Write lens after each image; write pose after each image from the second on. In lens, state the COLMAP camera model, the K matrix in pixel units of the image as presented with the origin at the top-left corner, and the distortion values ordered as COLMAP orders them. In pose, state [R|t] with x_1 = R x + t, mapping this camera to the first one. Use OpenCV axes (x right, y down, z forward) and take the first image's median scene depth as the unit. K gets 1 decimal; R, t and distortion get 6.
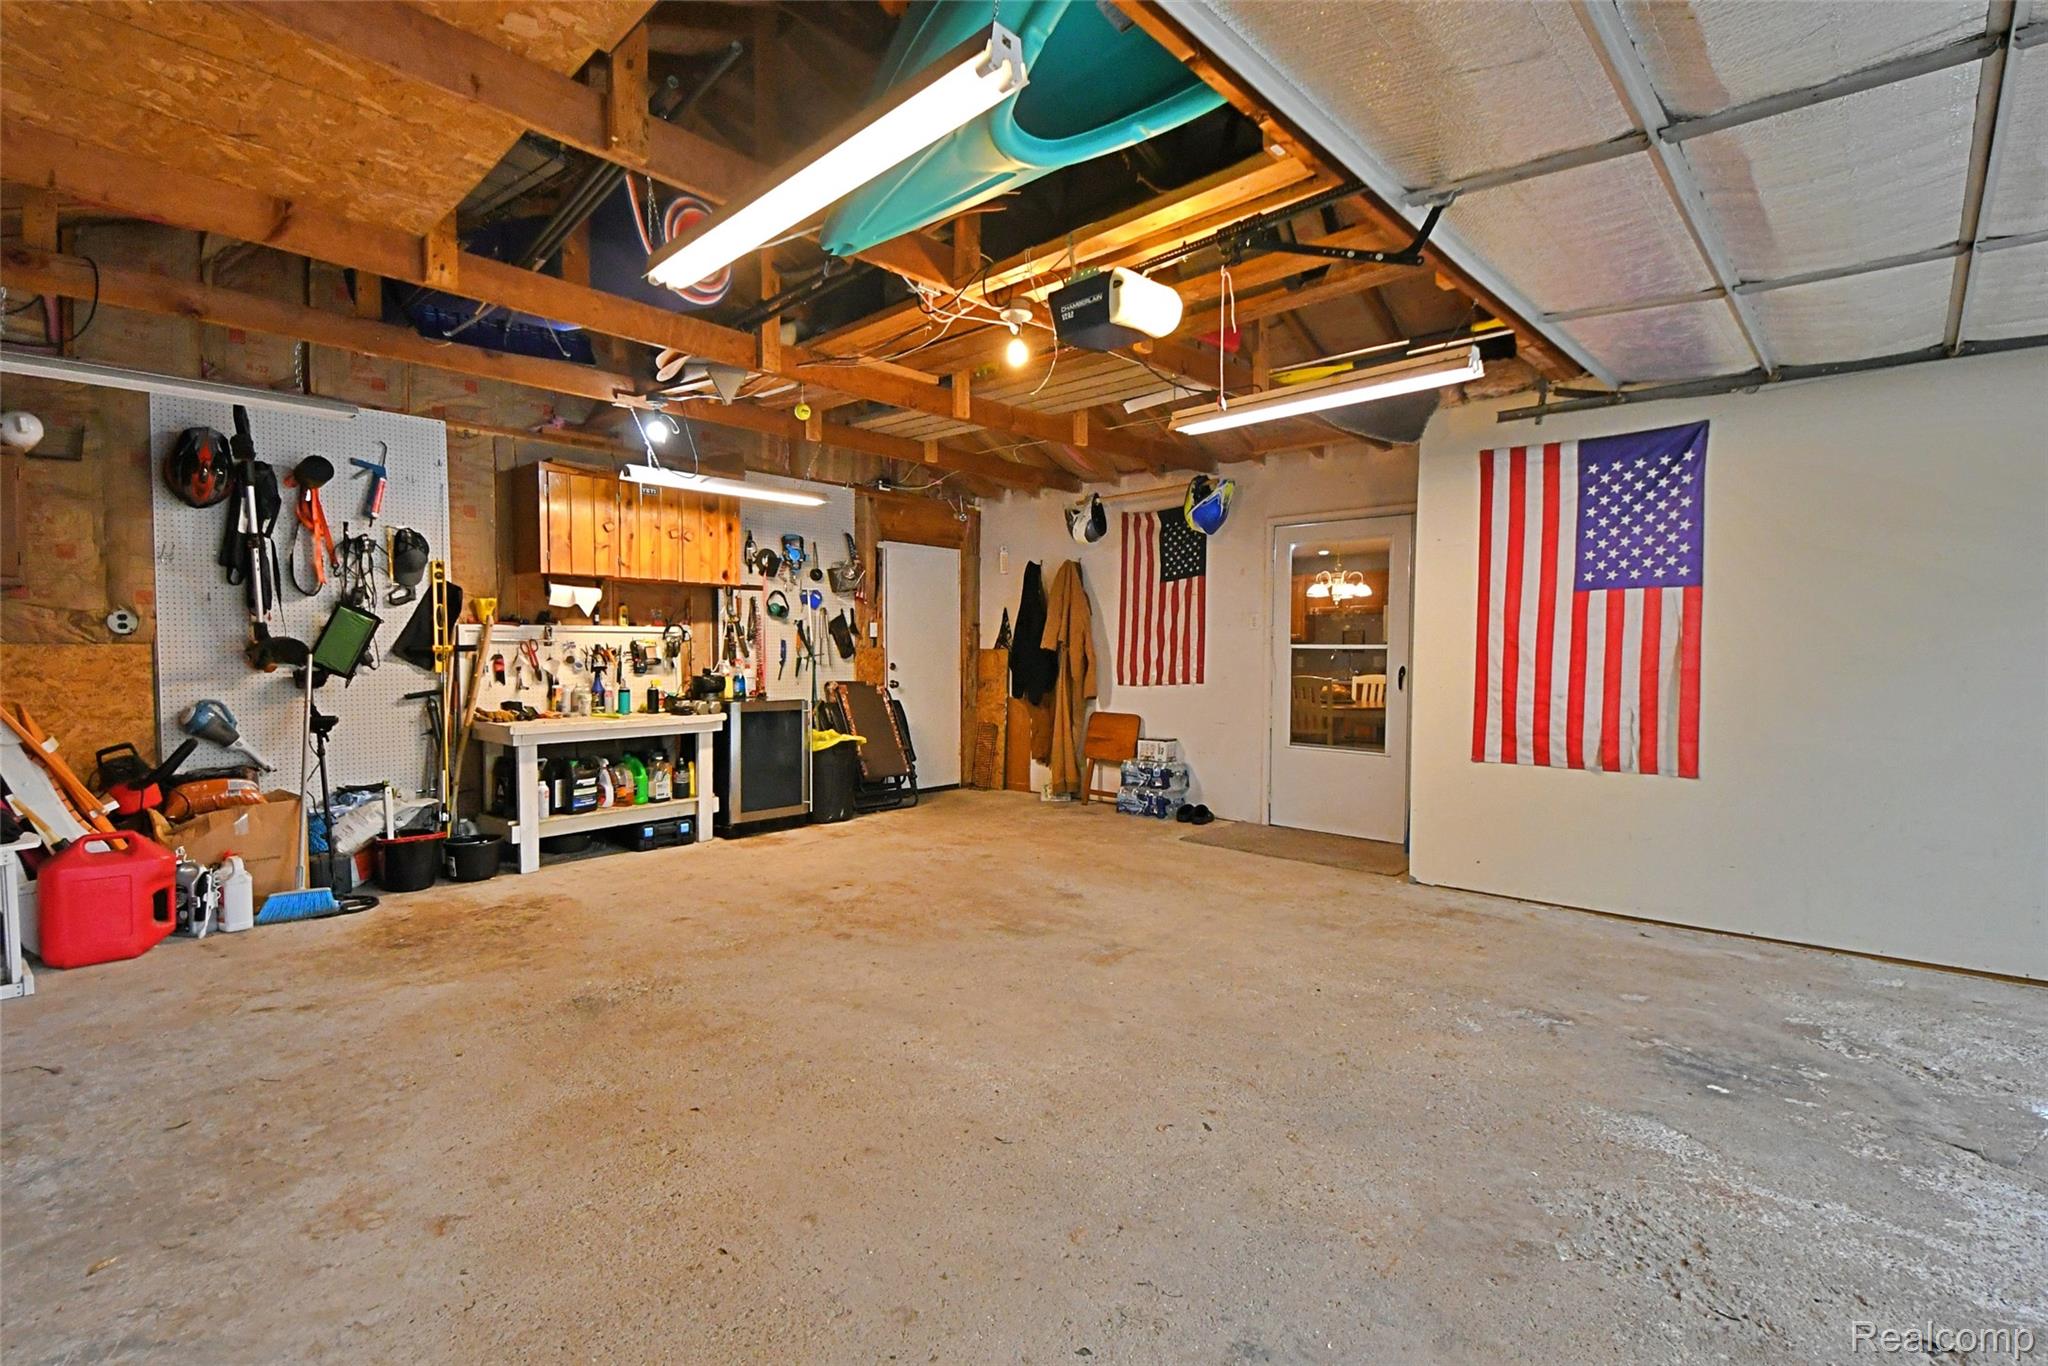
lens RADIAL K [[925.7, 0, 1024.0], [0, 925.7, 683.0], [0, 0, 1]] dist [0.047620, -0.035363]
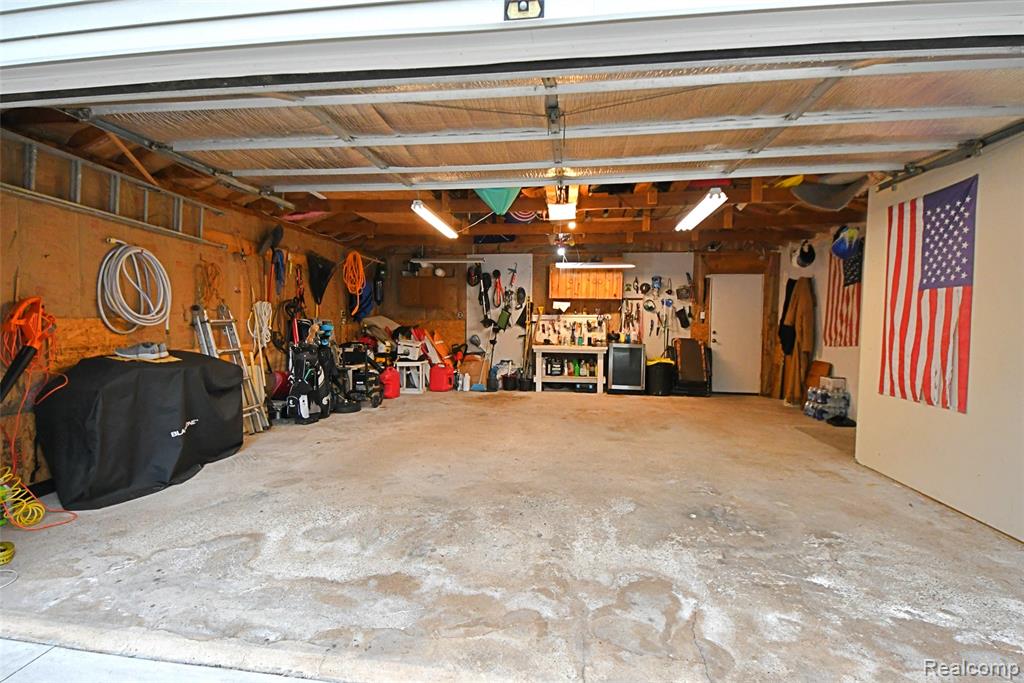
lens RADIAL K [[462.9, 0, 512.0], [0, 462.9, 341.5], [0, 0, 1]] dist [0.047620, -0.035363]
pose [[0.591310, 0.040731, -0.805415, 0.697337], [-0.041042, 0.998949, 0.020387, 0.000529], [0.805399, 0.021001, 0.592361, -0.021983]]
